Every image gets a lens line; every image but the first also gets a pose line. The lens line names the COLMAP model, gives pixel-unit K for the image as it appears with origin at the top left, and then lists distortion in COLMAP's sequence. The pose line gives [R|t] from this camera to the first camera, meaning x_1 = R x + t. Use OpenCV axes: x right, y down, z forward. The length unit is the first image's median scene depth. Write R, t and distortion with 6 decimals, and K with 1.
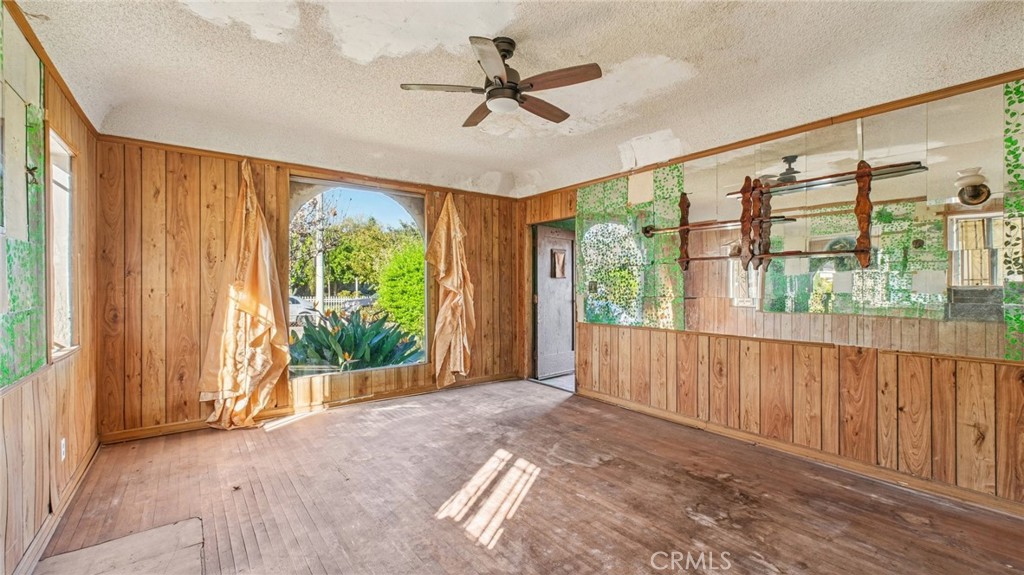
lens RADIAL K [[438.3, 0, 512.1], [0, 438.3, 288.5], [0, 0, 1]] dist [-0.003030, -0.000047]
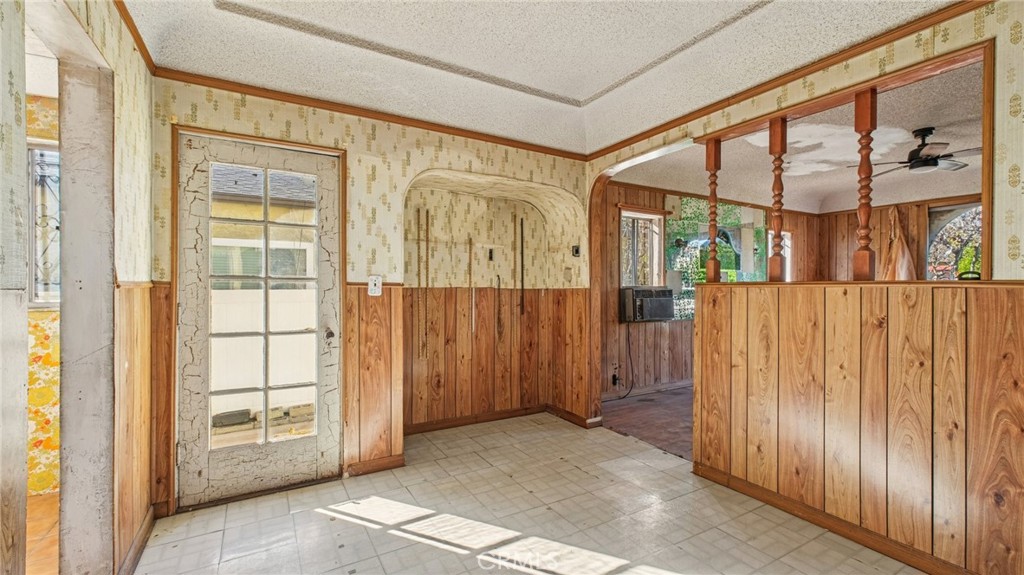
lens RADIAL K [[438.3, 0, 502.7], [0, 438.3, 290.7], [0, 0, 1]] dist [-0.003030, -0.000047]
pose [[-0.145332, 0.007515, -0.989354, 1.622645], [-0.005070, 0.999952, 0.008340, -0.000635], [0.989370, 0.006228, -0.145287, -0.213752]]
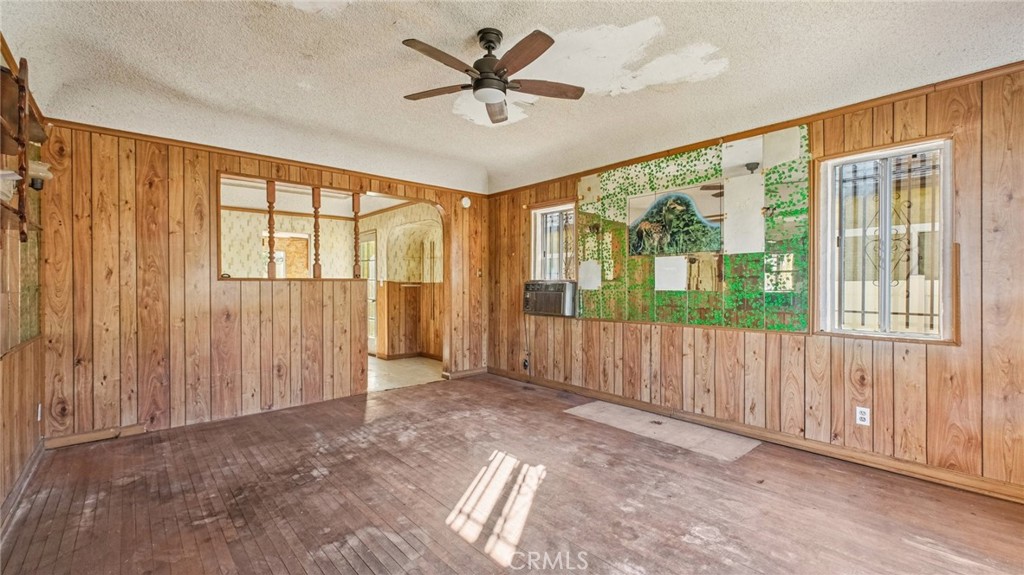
lens RADIAL K [[430.5, 0, 520.8], [0, 430.5, 286.3], [0, 0, 1]] dist [-0.002409, -0.000177]
pose [[-0.994040, 0.002863, -0.108975, 0.018000], [0.003192, 0.999991, -0.002844, 0.024821], [0.108965, -0.003175, -0.994040, 1.910304]]
